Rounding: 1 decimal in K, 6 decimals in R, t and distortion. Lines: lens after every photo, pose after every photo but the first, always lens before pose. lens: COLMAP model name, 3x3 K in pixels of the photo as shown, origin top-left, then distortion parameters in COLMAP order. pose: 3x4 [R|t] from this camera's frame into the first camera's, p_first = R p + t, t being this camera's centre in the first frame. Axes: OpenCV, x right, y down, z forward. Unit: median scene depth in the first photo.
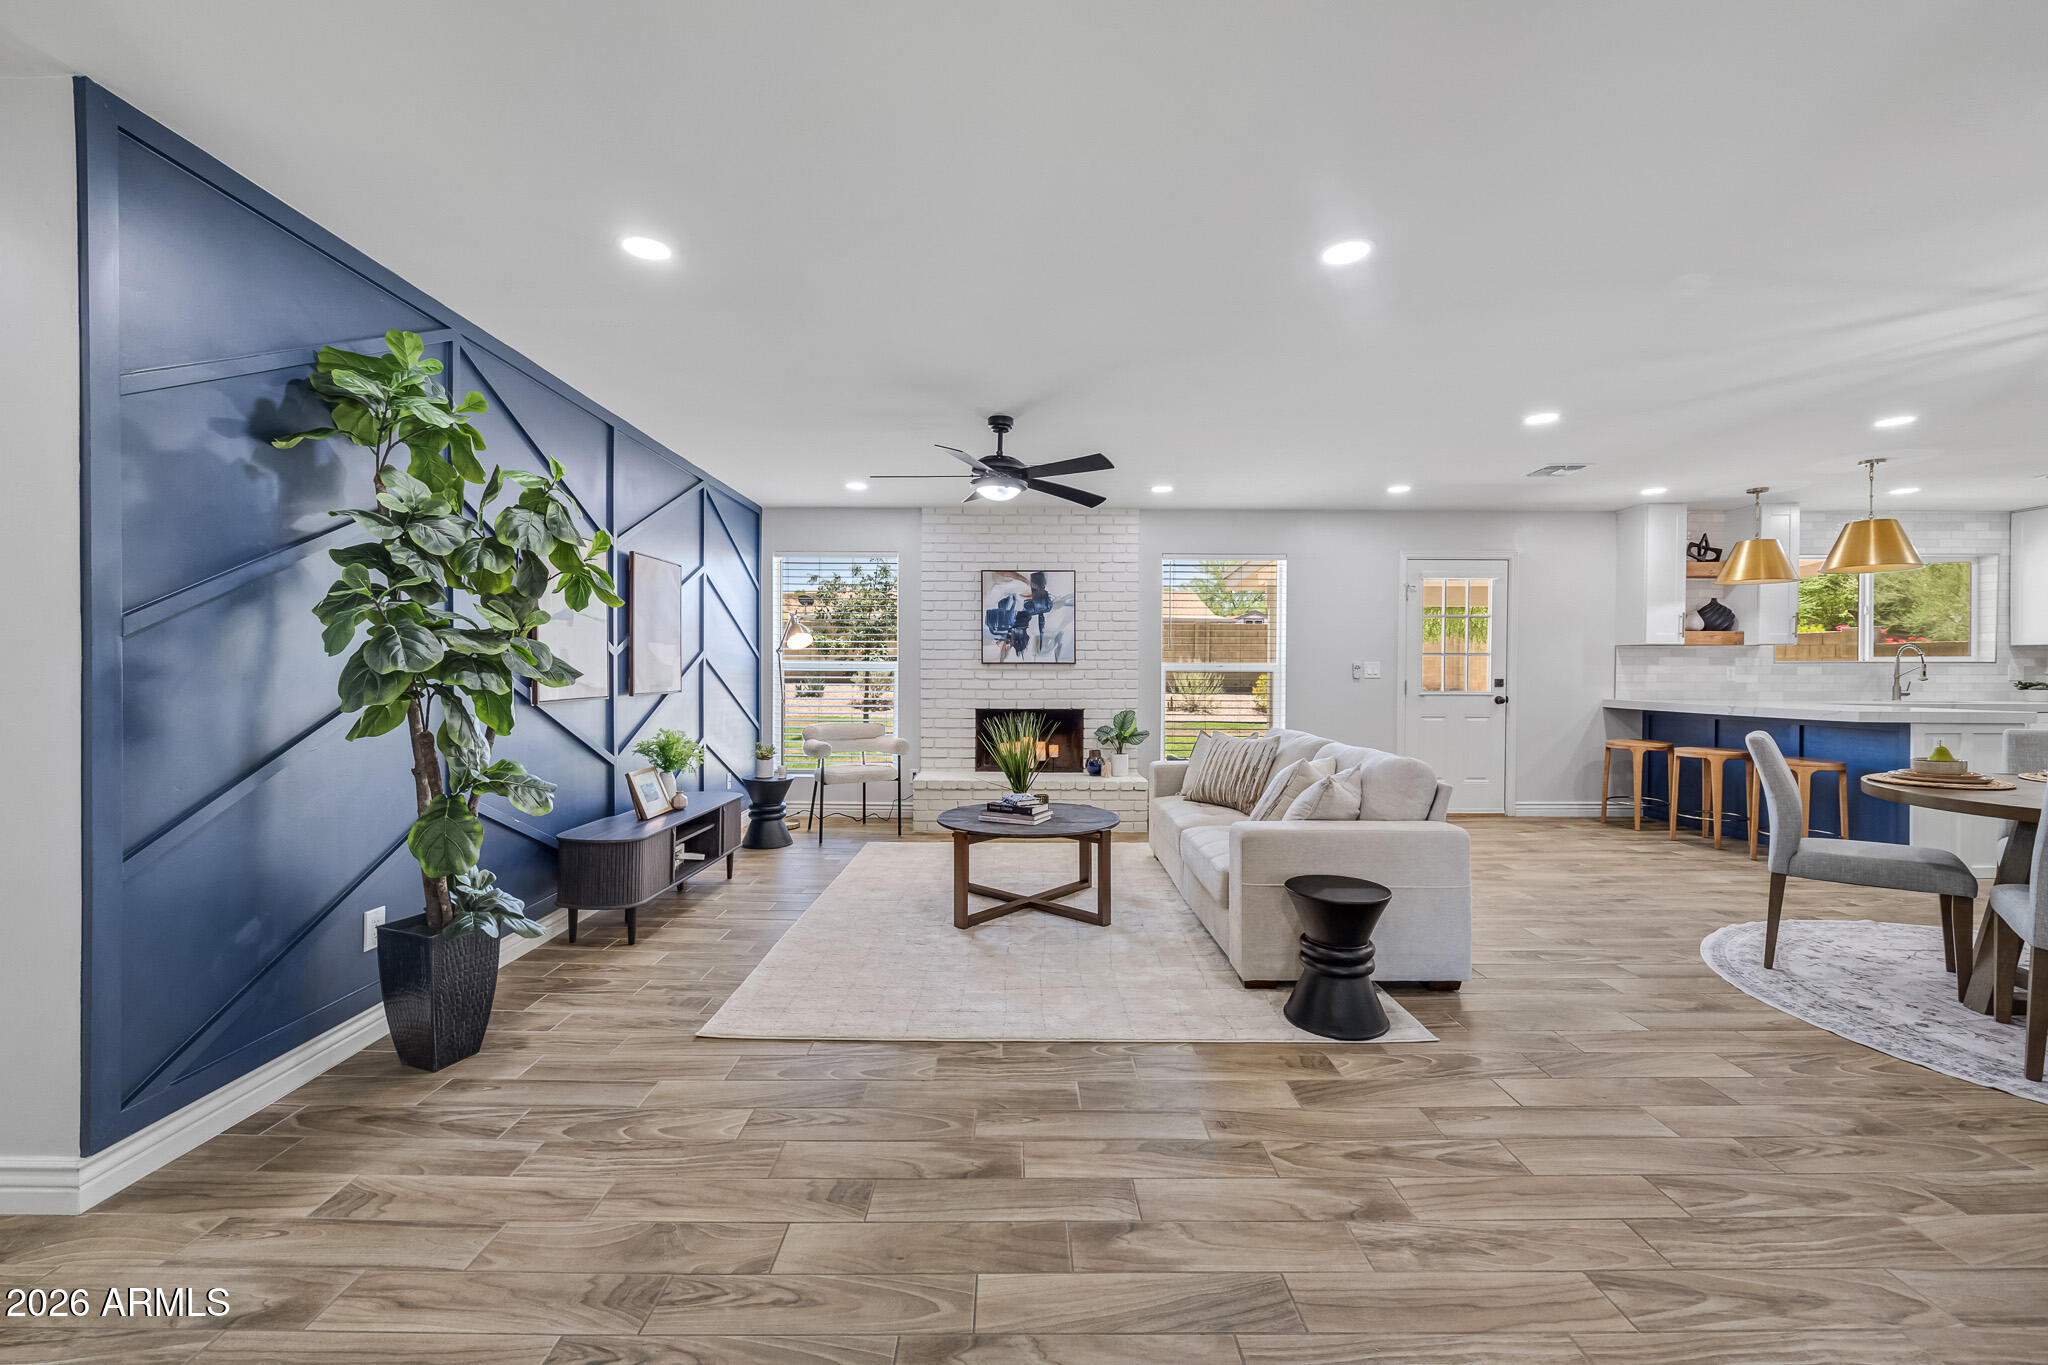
lens RADIAL K [[823.1, 0, 1009.5], [0, 823.1, 674.4], [0, 0, 1]] dist [-0.004707, -0.000023]
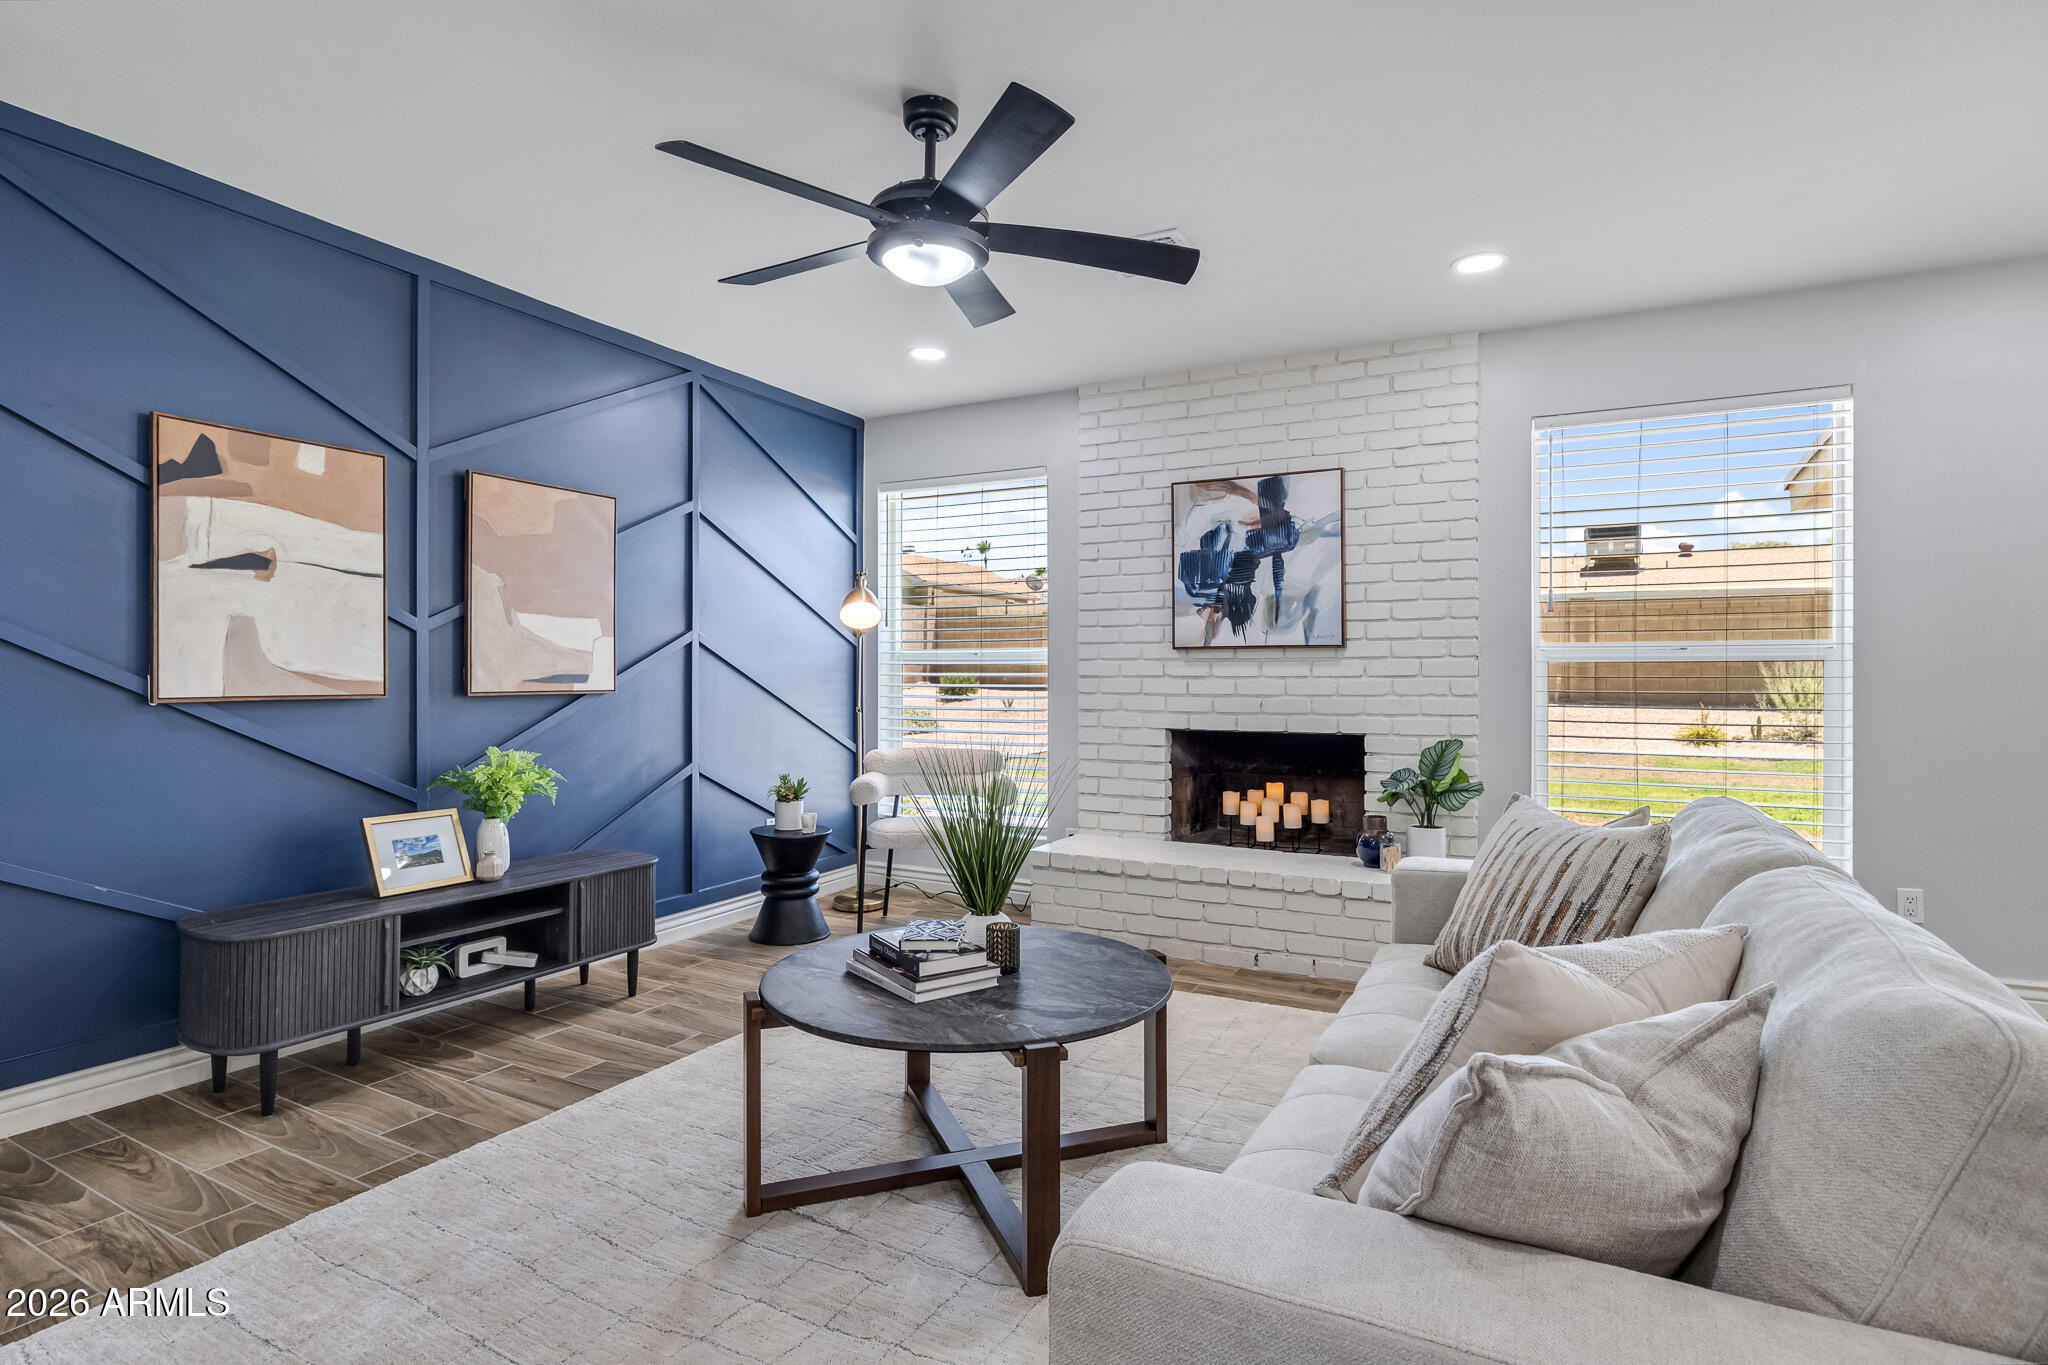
lens RADIAL K [[1014.7, 0, 1017.6], [0, 1014.7, 680.0], [0, 0, 1]] dist [-0.016597, 0.001644]
pose [[0.887033, 0.000006, -0.461706, 0.195031], [-0.001608, 0.999994, -0.003077, 0.010475], [0.461703, 0.003472, 0.887028, 0.340488]]
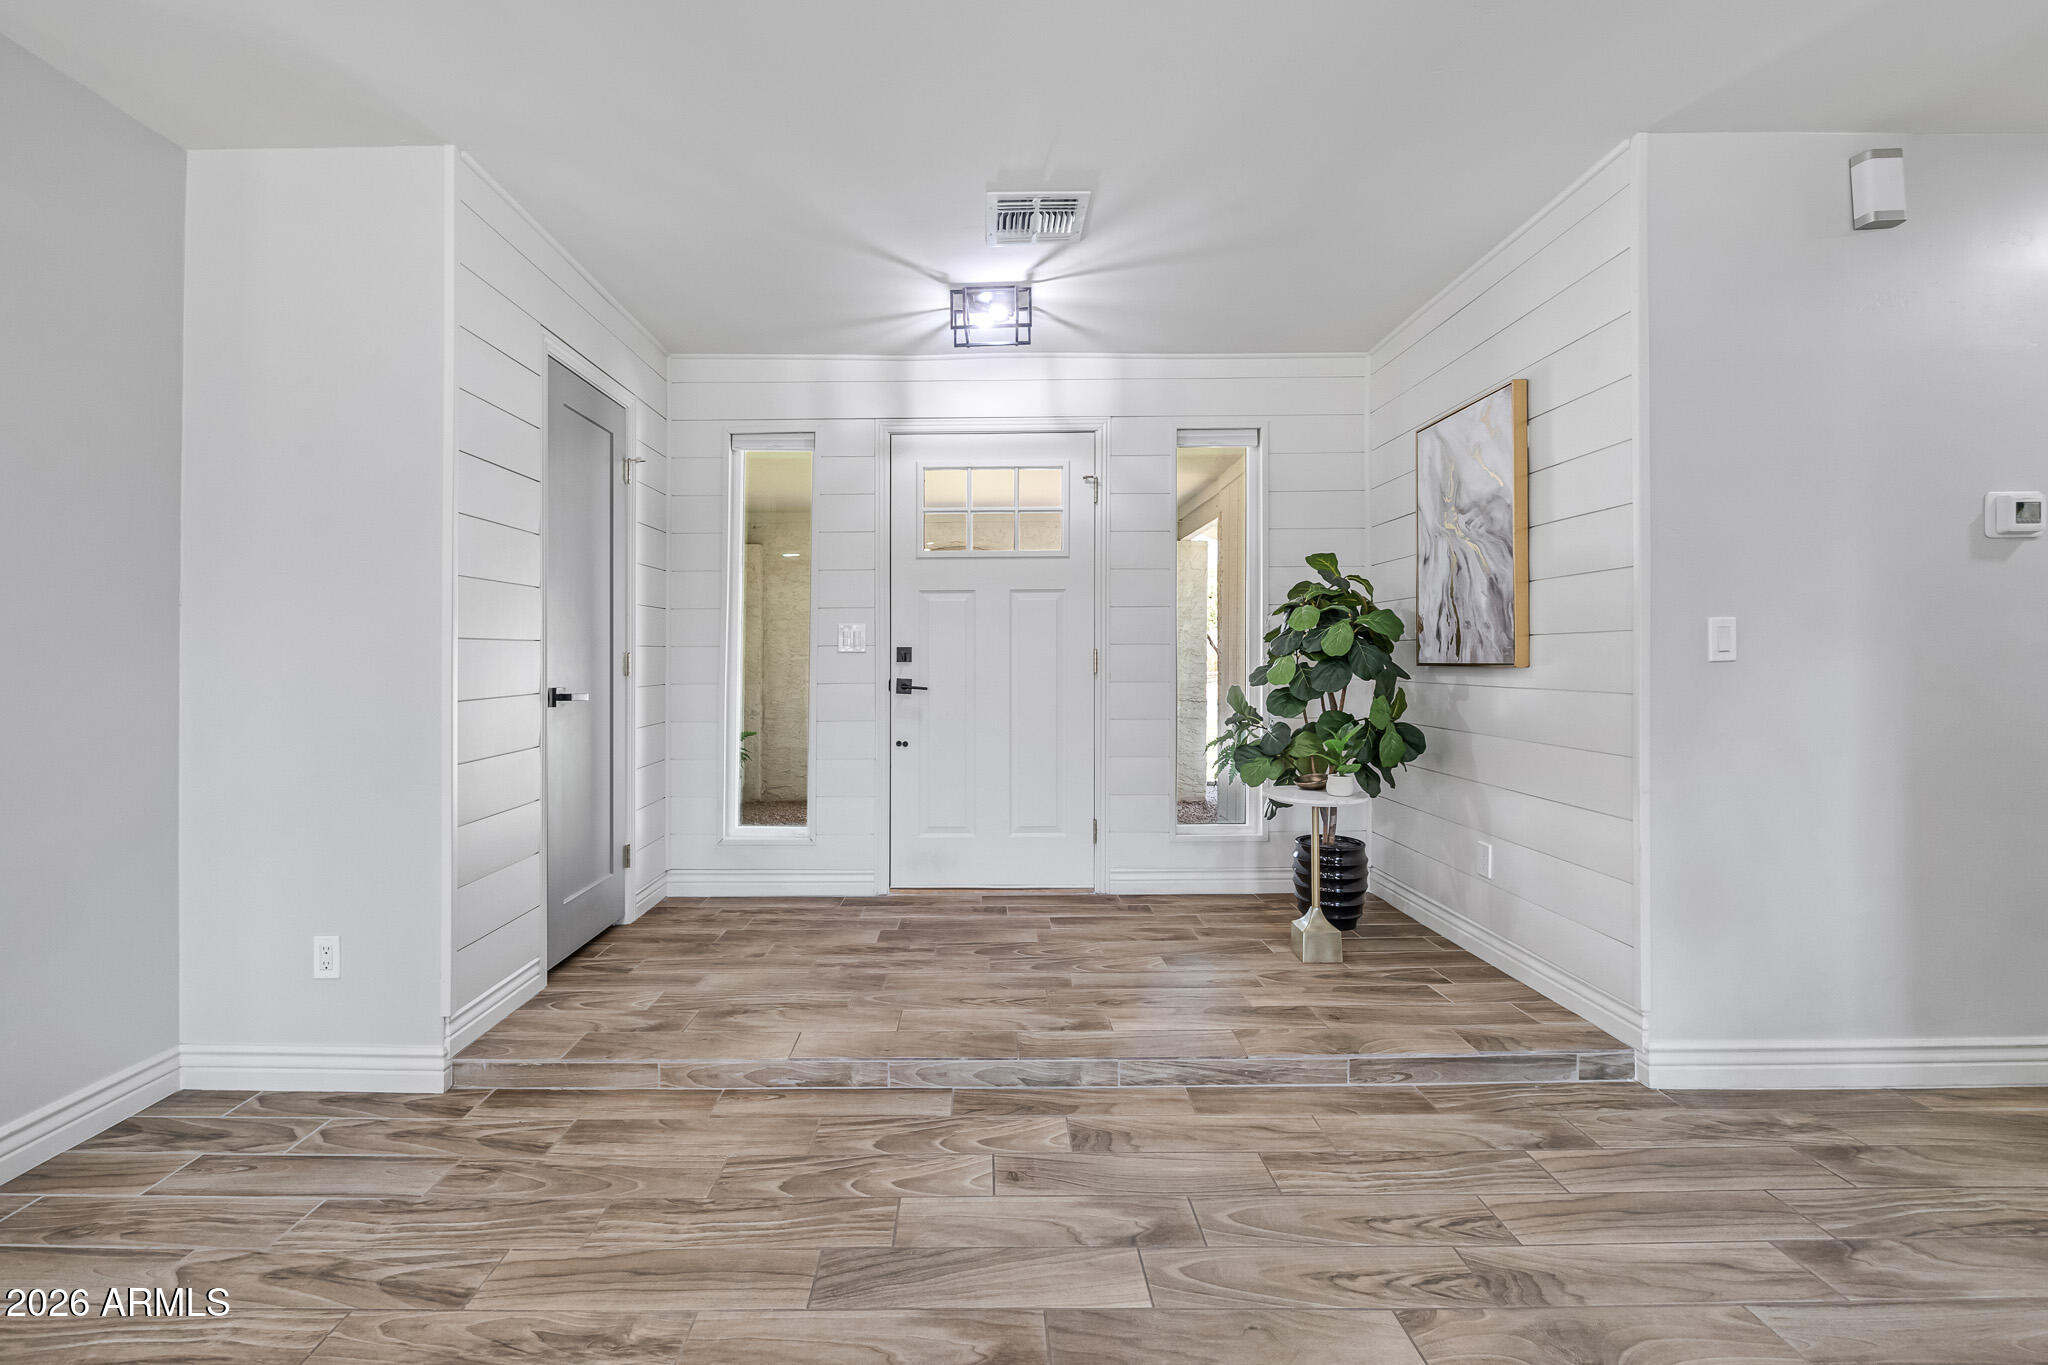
lens RADIAL K [[823.1, 0, 990.1], [0, 823.1, 670.0], [0, 0, 1]] dist [-0.004707, -0.000023]
pose [[-0.999990, 0.003602, -0.002542, 0.034204], [0.003562, 0.999876, 0.015367, 0.008572], [0.002597, 0.015358, -0.999879, 0.473274]]
